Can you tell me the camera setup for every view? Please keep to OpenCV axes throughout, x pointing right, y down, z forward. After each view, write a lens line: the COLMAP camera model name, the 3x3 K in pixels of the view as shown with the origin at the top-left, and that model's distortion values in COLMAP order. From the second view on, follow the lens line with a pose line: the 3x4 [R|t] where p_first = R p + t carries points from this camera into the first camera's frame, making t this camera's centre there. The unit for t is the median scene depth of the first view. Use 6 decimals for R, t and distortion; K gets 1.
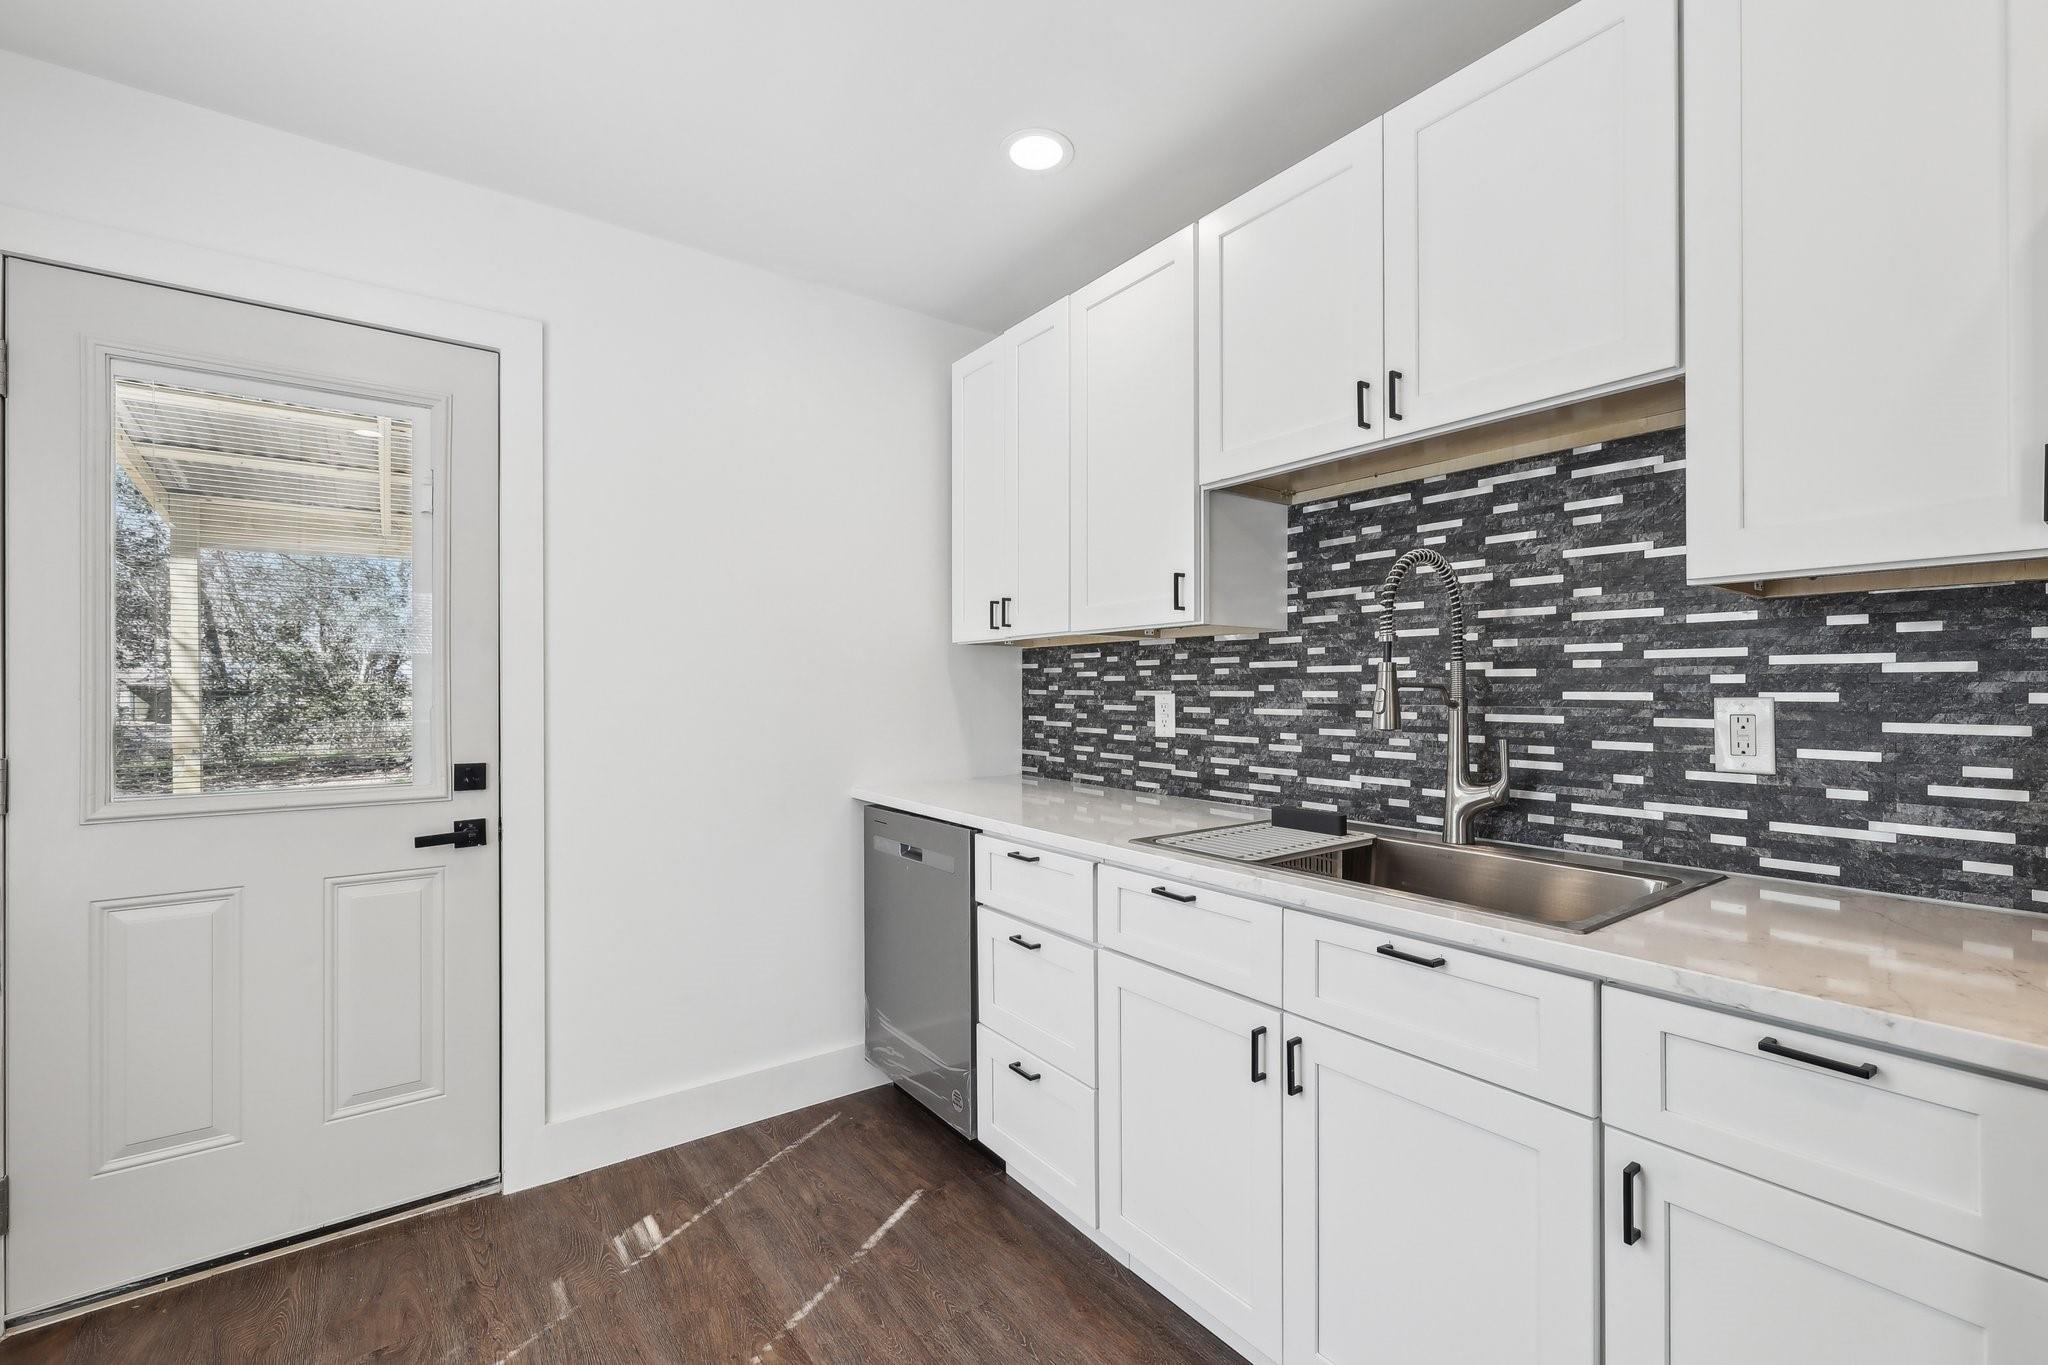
lens RADIAL K [[882.8, 0, 1034.2], [0, 882.8, 694.8], [0, 0, 1]] dist [-0.001170, 0.000379]
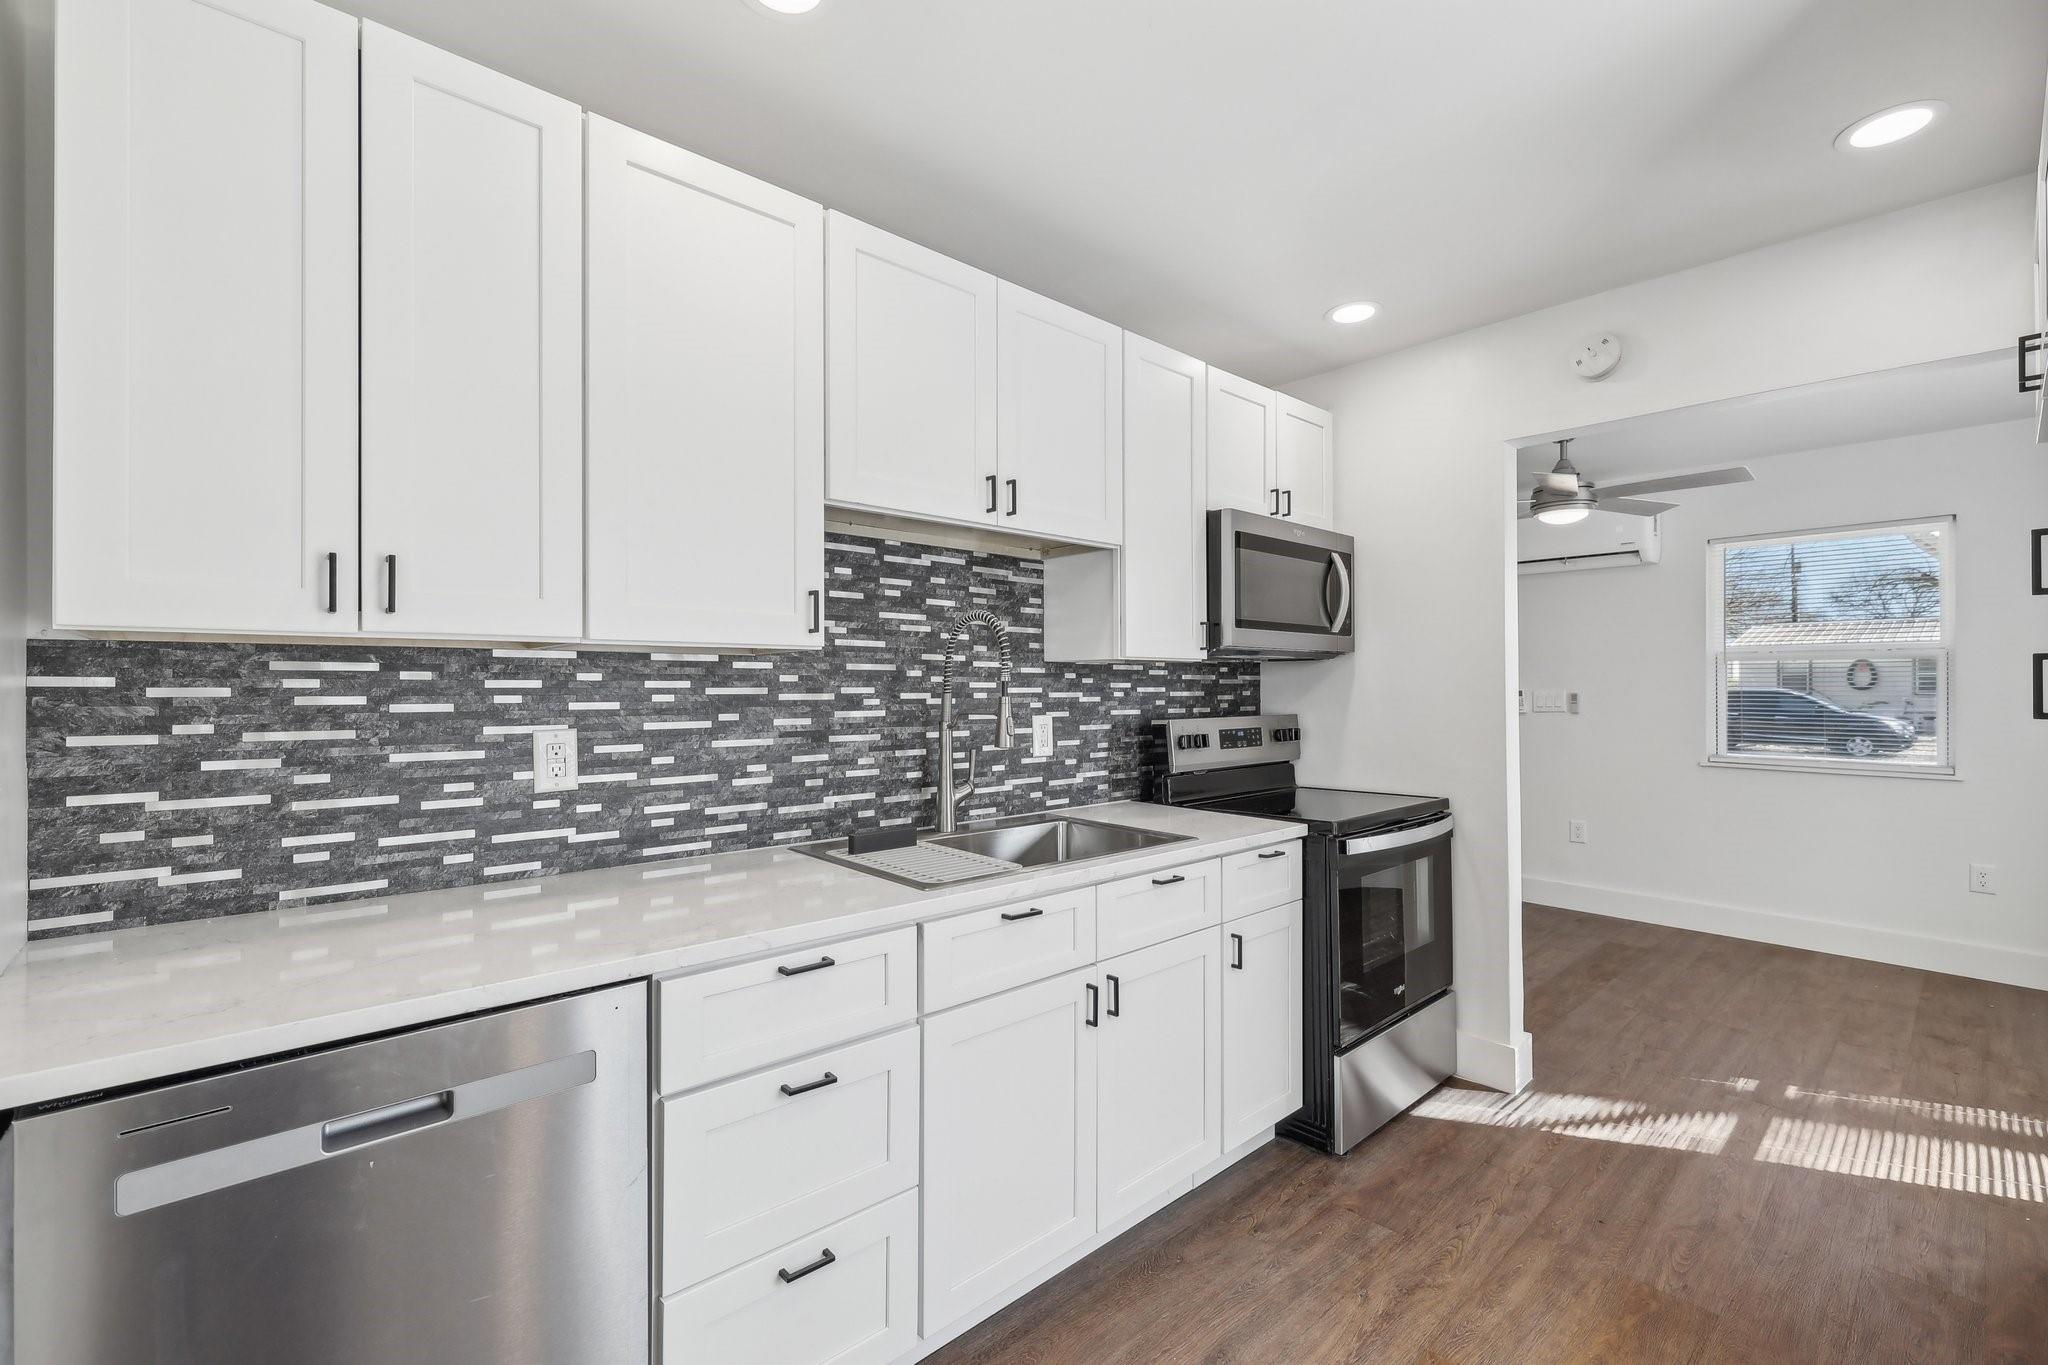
lens RADIAL K [[882.8, 0, 1027.5], [0, 882.8, 681.6], [0, 0, 1]] dist [-0.001170, 0.000379]
pose [[-0.102394, 0.003630, 0.994737, -0.678179], [0.004401, 0.999985, -0.003196, -0.040833], [-0.994734, 0.004051, -0.102409, 0.815443]]
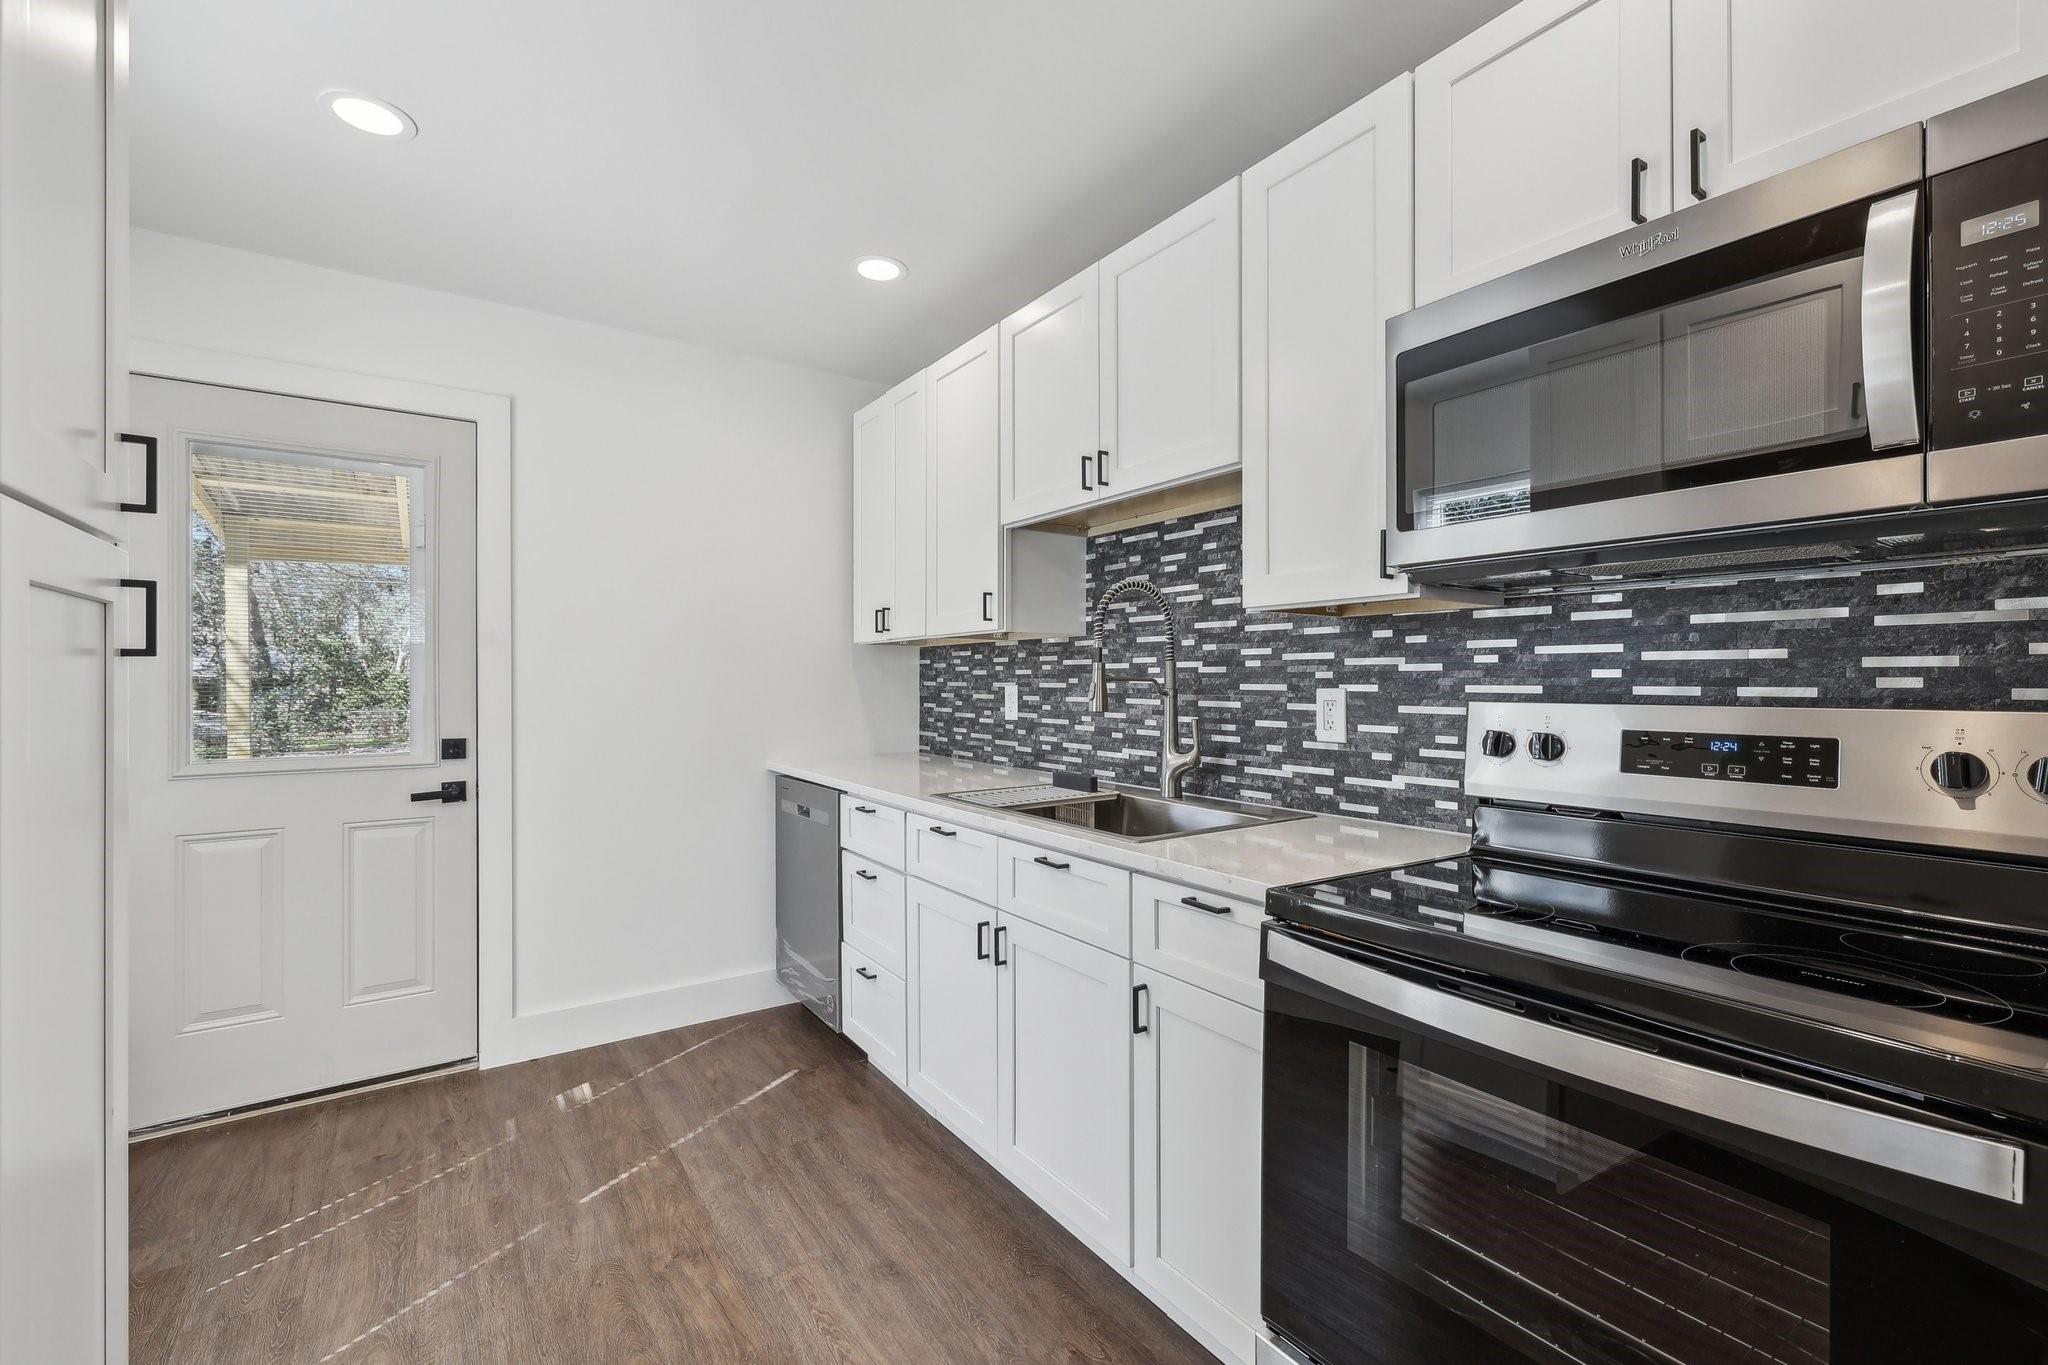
lens RADIAL K [[882.8, 0, 1034.3], [0, 882.8, 686.8], [0, 0, 1]] dist [-0.001170, 0.000379]
pose [[0.999602, 0.000745, -0.028213, 0.250456], [-0.000702, 0.999999, 0.001549, -0.000877], [0.028214, -0.001529, 0.999601, -0.274431]]
